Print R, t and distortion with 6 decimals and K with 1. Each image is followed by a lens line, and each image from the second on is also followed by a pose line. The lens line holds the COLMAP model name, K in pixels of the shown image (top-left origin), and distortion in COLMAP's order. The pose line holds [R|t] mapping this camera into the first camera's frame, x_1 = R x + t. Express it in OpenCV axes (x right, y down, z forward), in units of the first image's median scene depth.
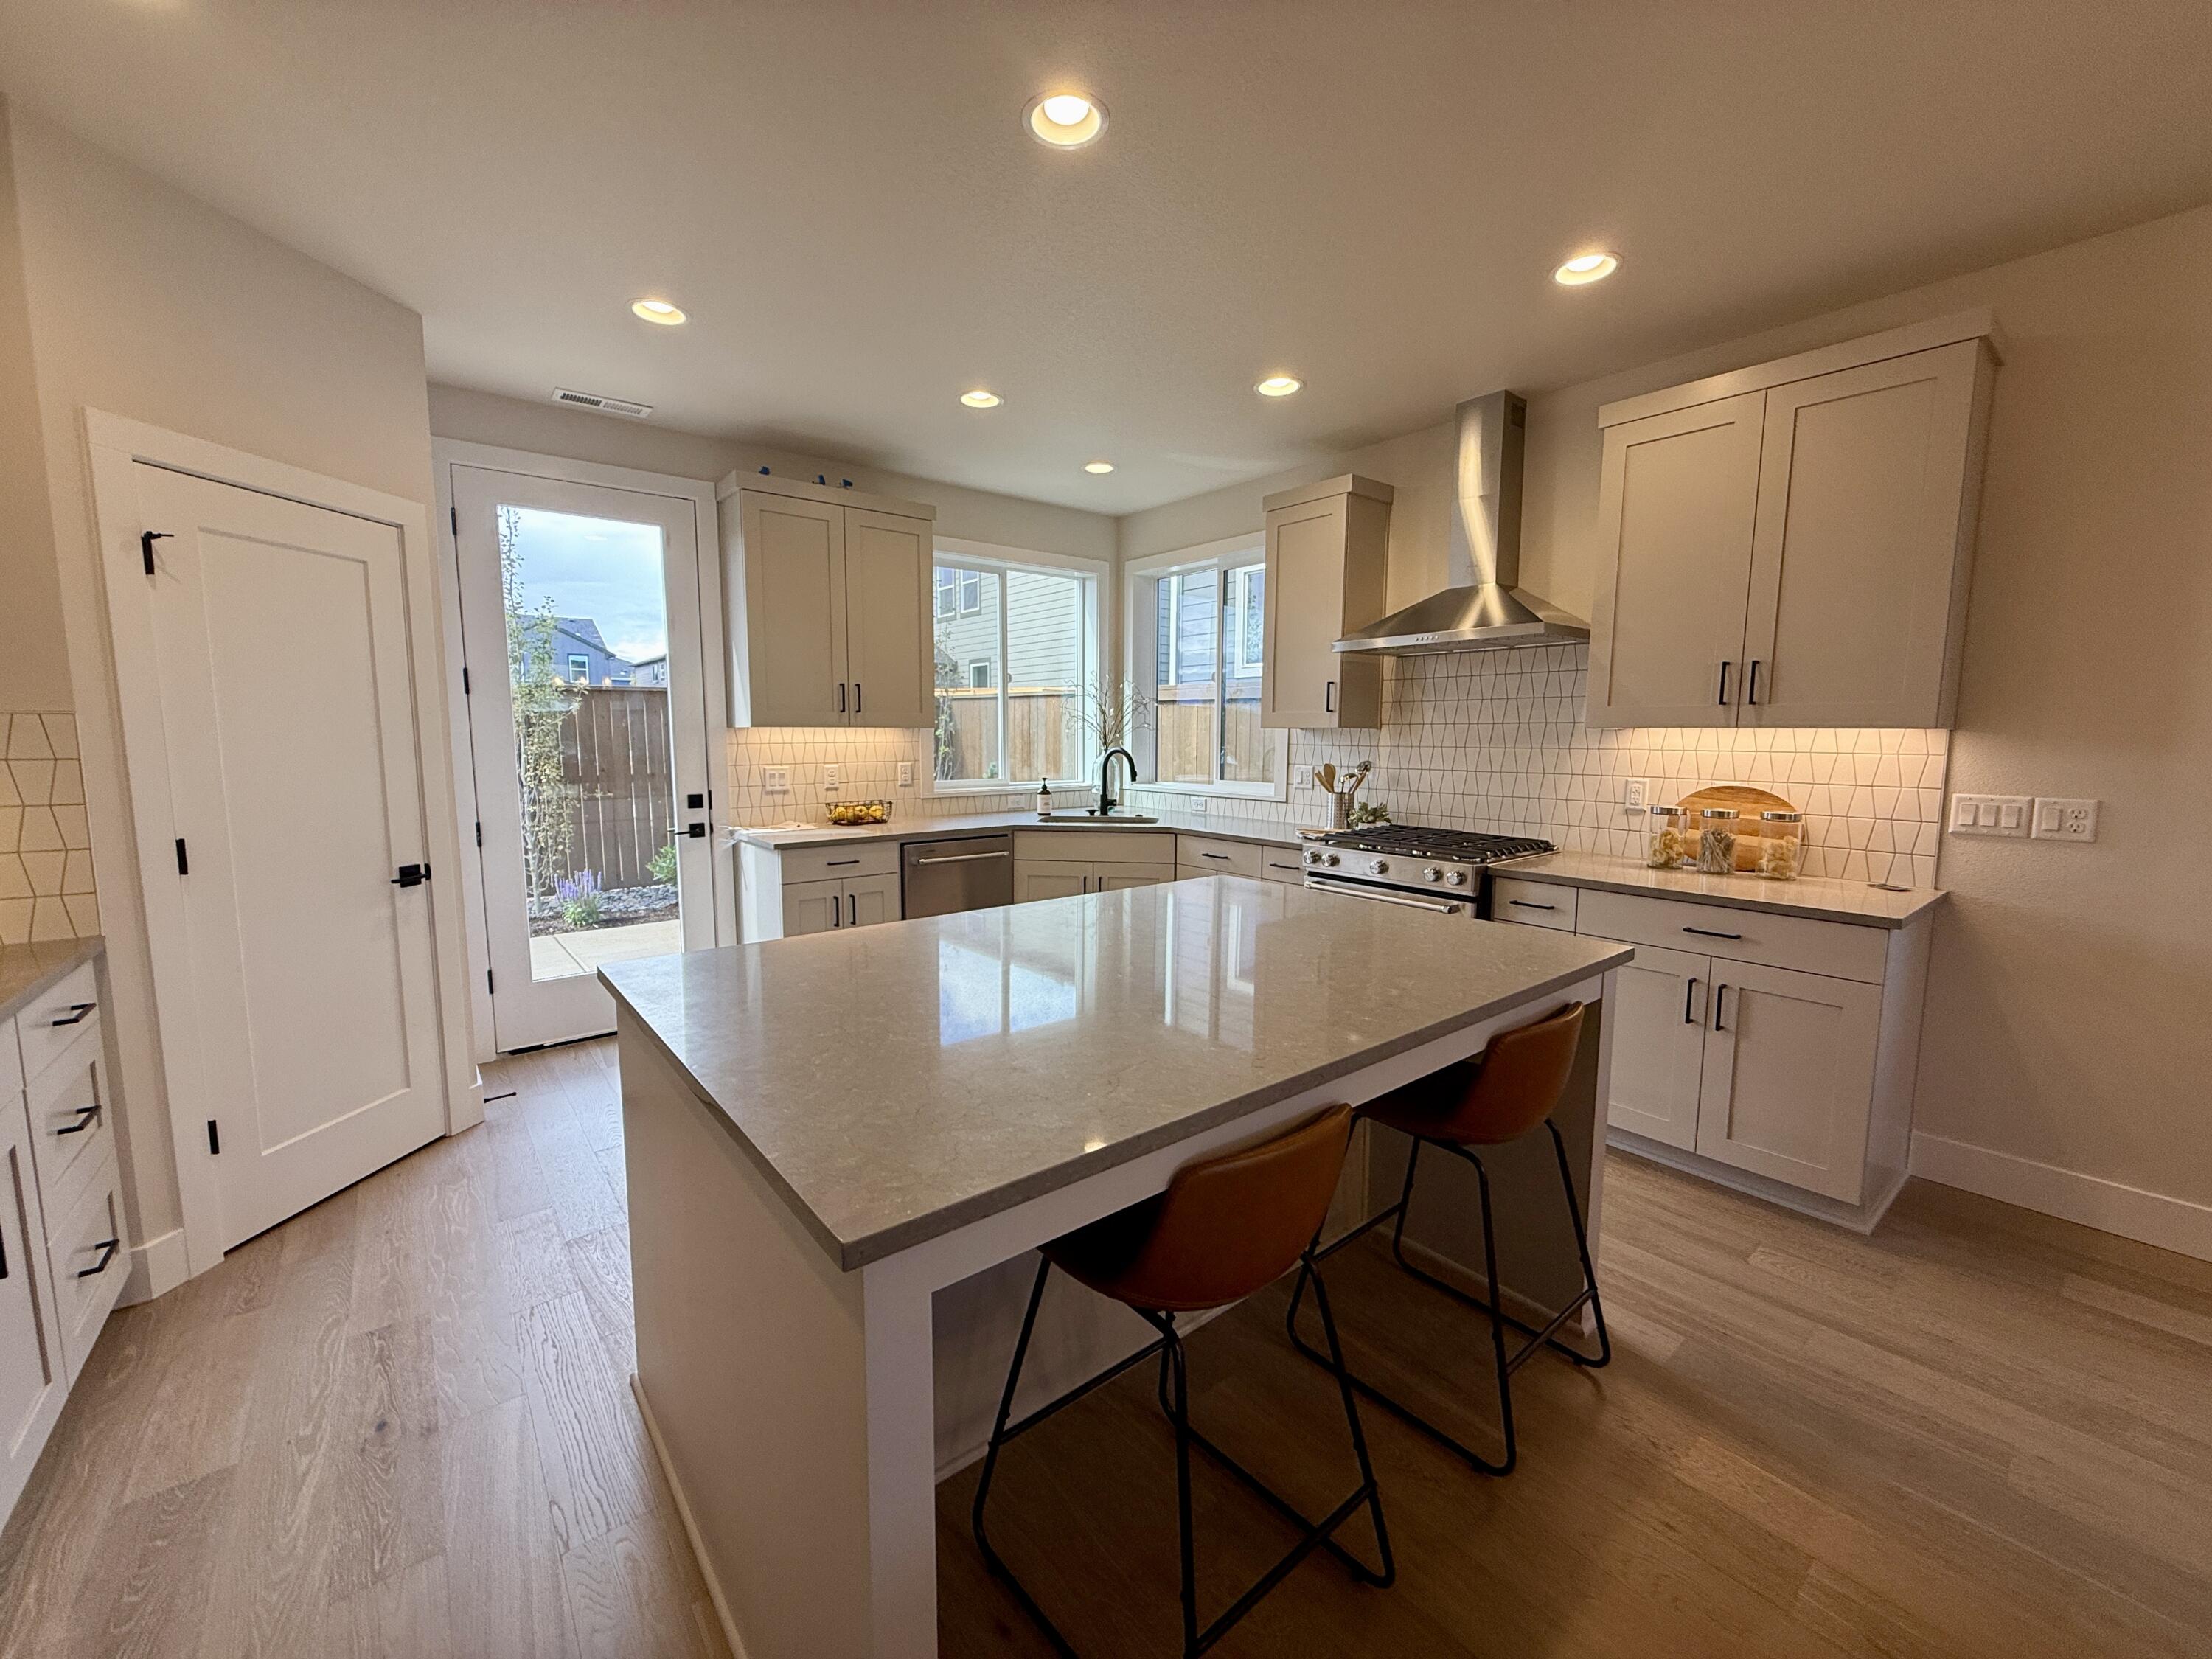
lens RADIAL K [[879.4, 0, 1103.3], [0, 879.4, 830.6], [0, 0, 1]] dist [-0.000804, -0.000148]
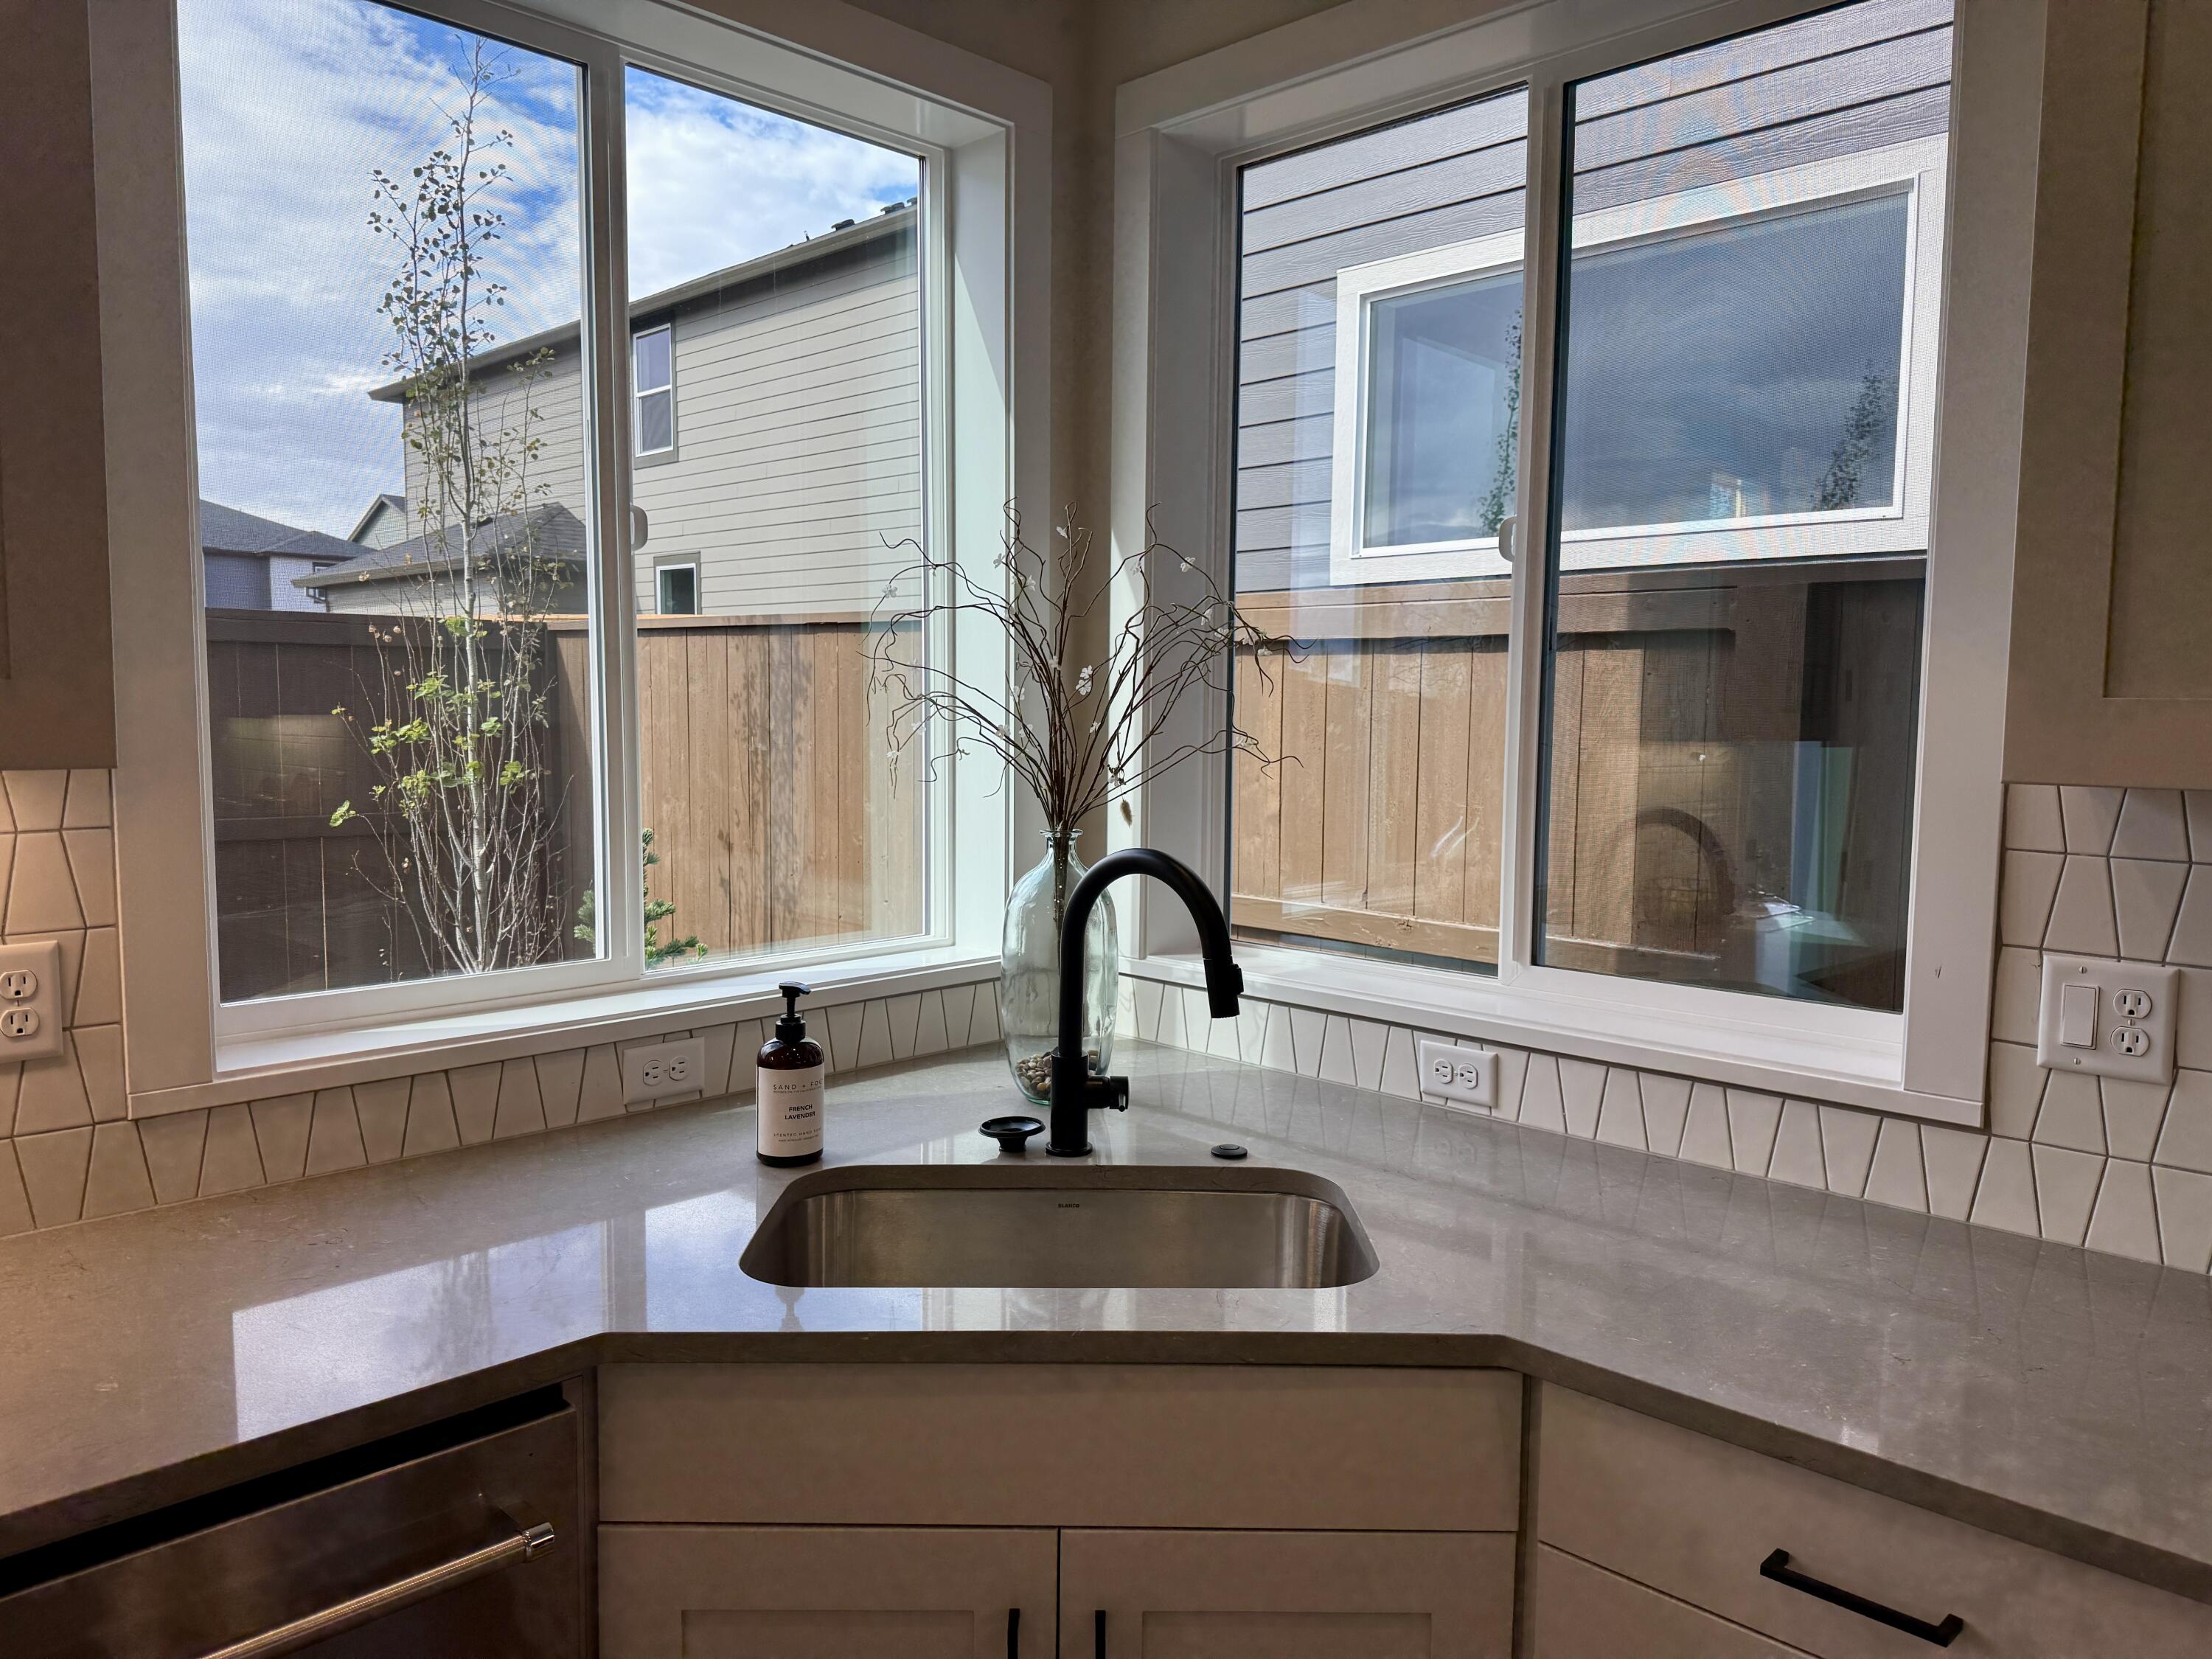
lens RADIAL K [[1544.7, 0, 1100.3], [0, 1544.7, 837.6], [0, 0, 1]] dist [0.045239, -0.000564]
pose [[0.993437, -0.002733, 0.114348, -0.040795], [0.005550, 0.999689, -0.024320, -0.100599], [-0.114246, 0.024795, 0.993143, 0.720802]]
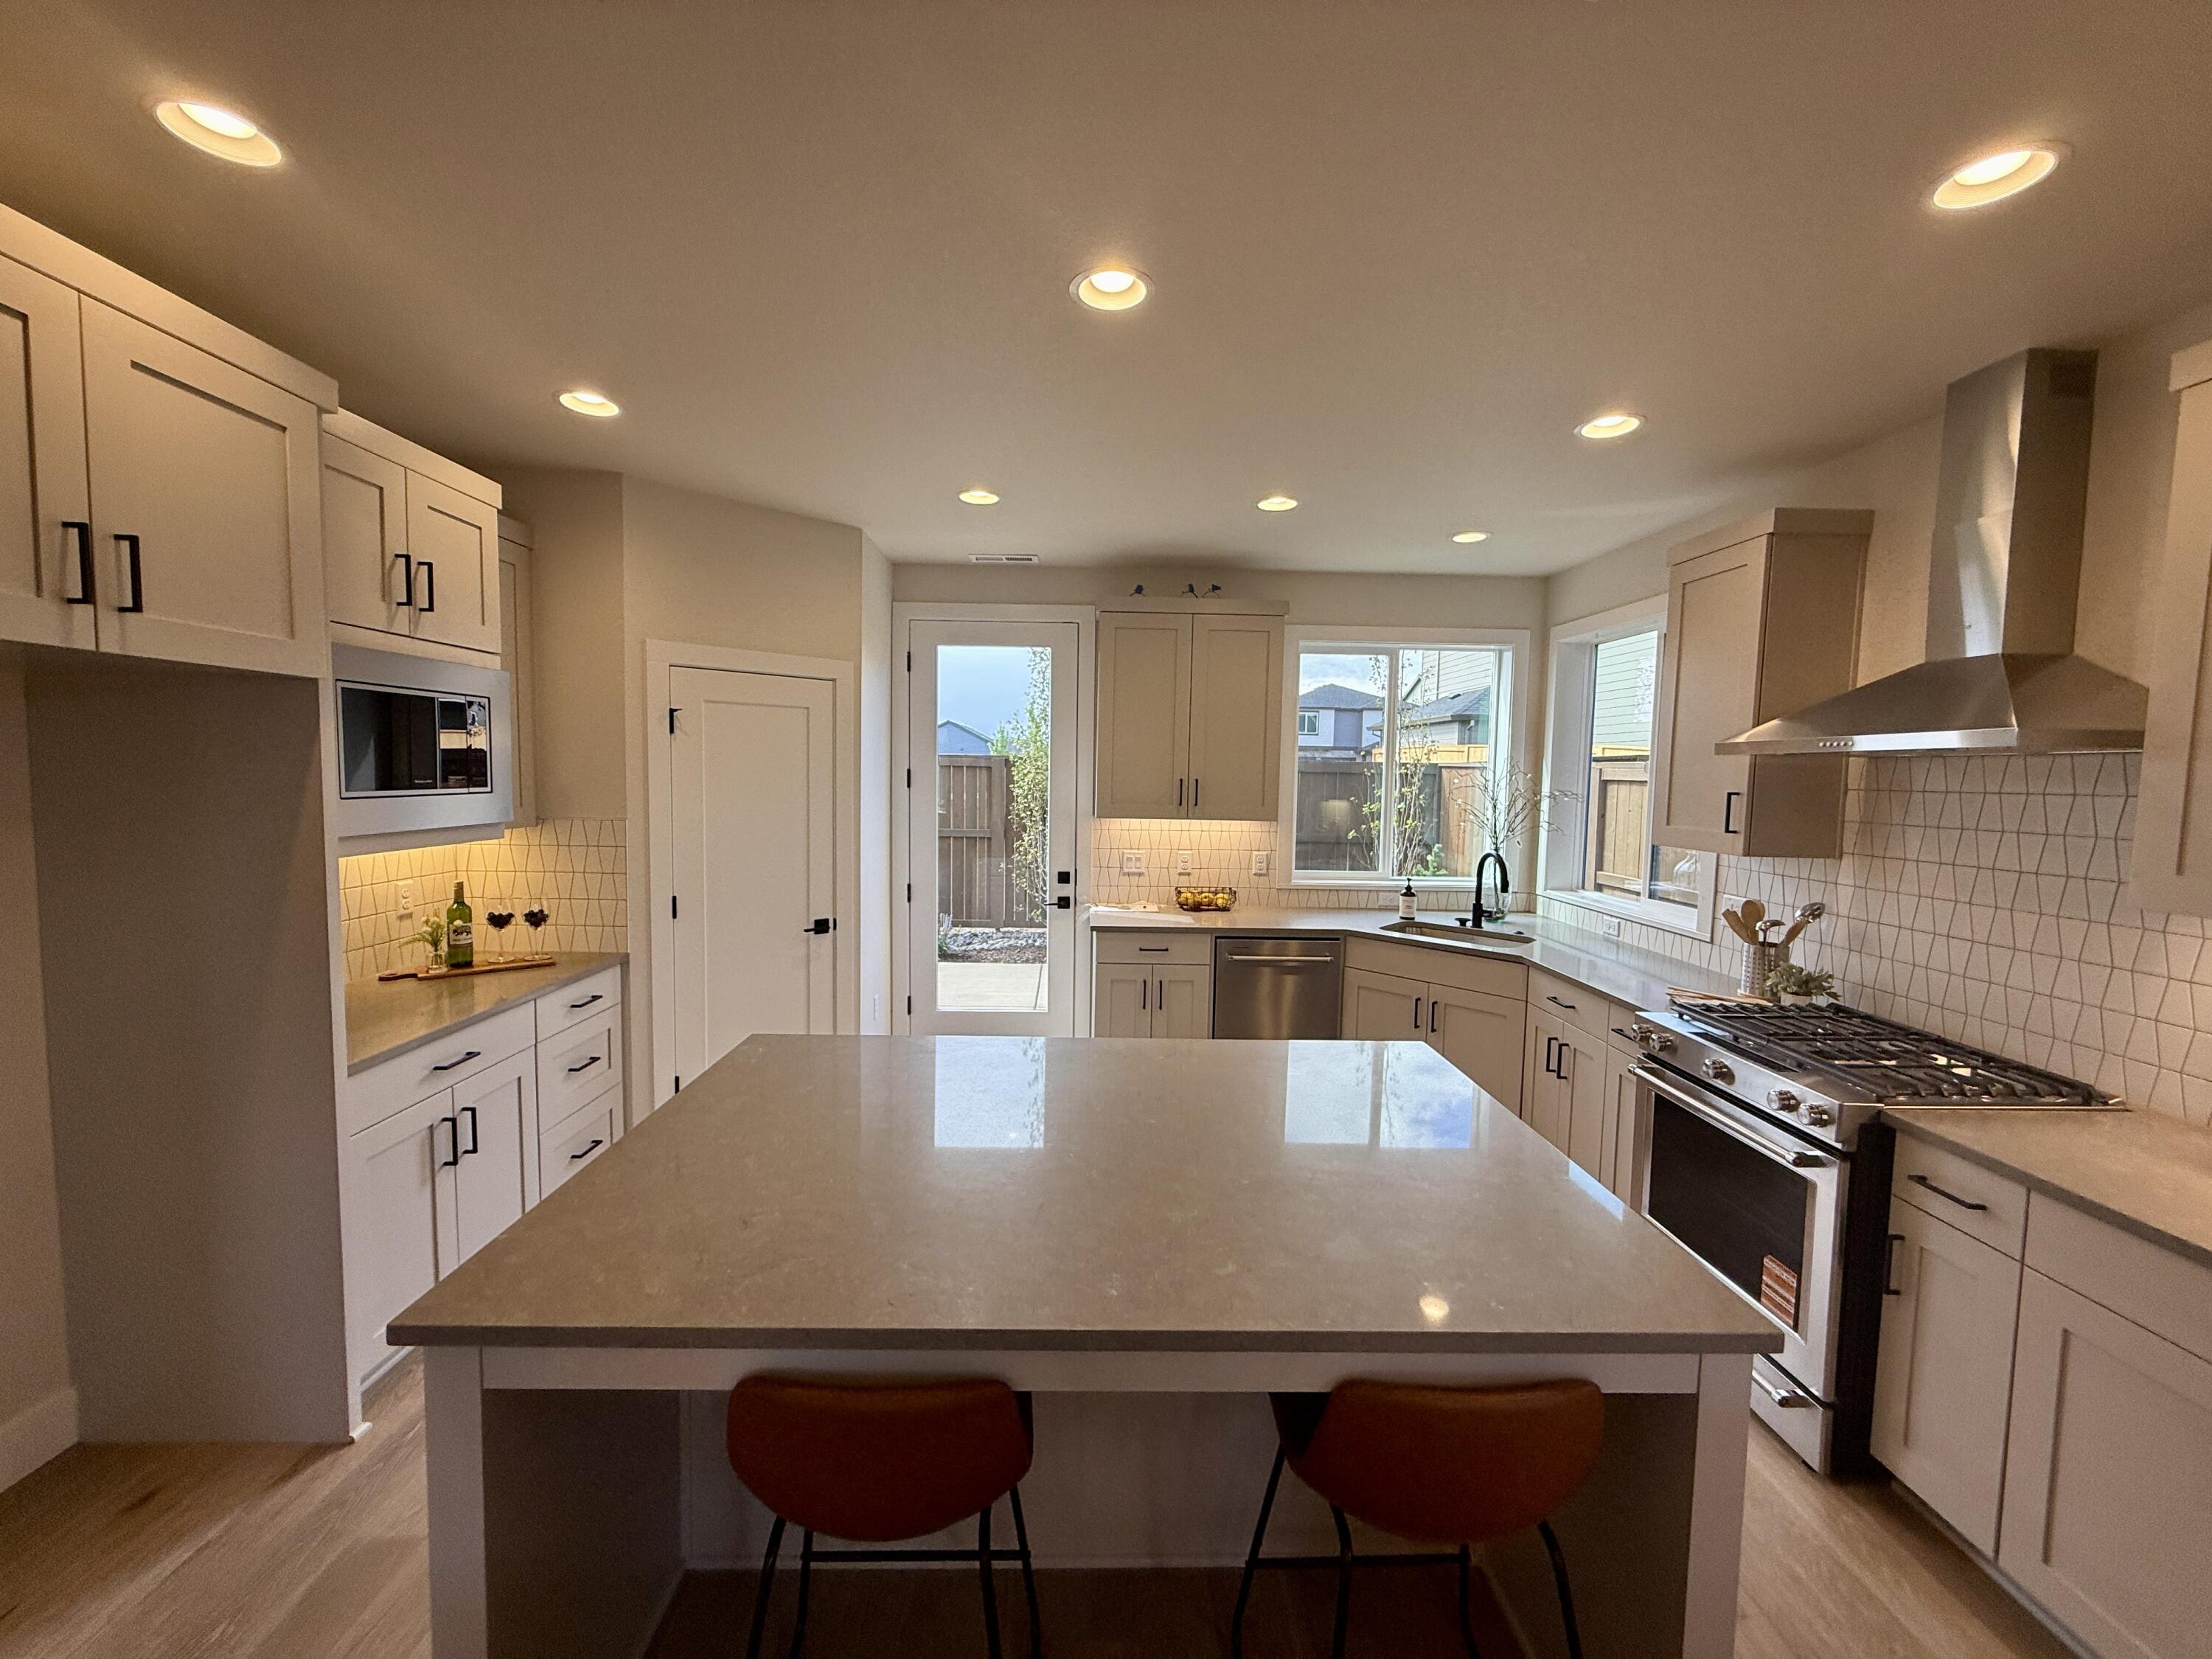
lens RADIAL K [[879.4, 0, 1103.3], [0, 879.4, 830.6], [0, 0, 1]] dist [-0.000804, -0.000148]
pose [[0.790773, 0.055100, -0.609625, 0.272239], [-0.085565, 0.996112, -0.020958, -0.072848], [0.606100, 0.068735, 0.792413, 0.102753]]
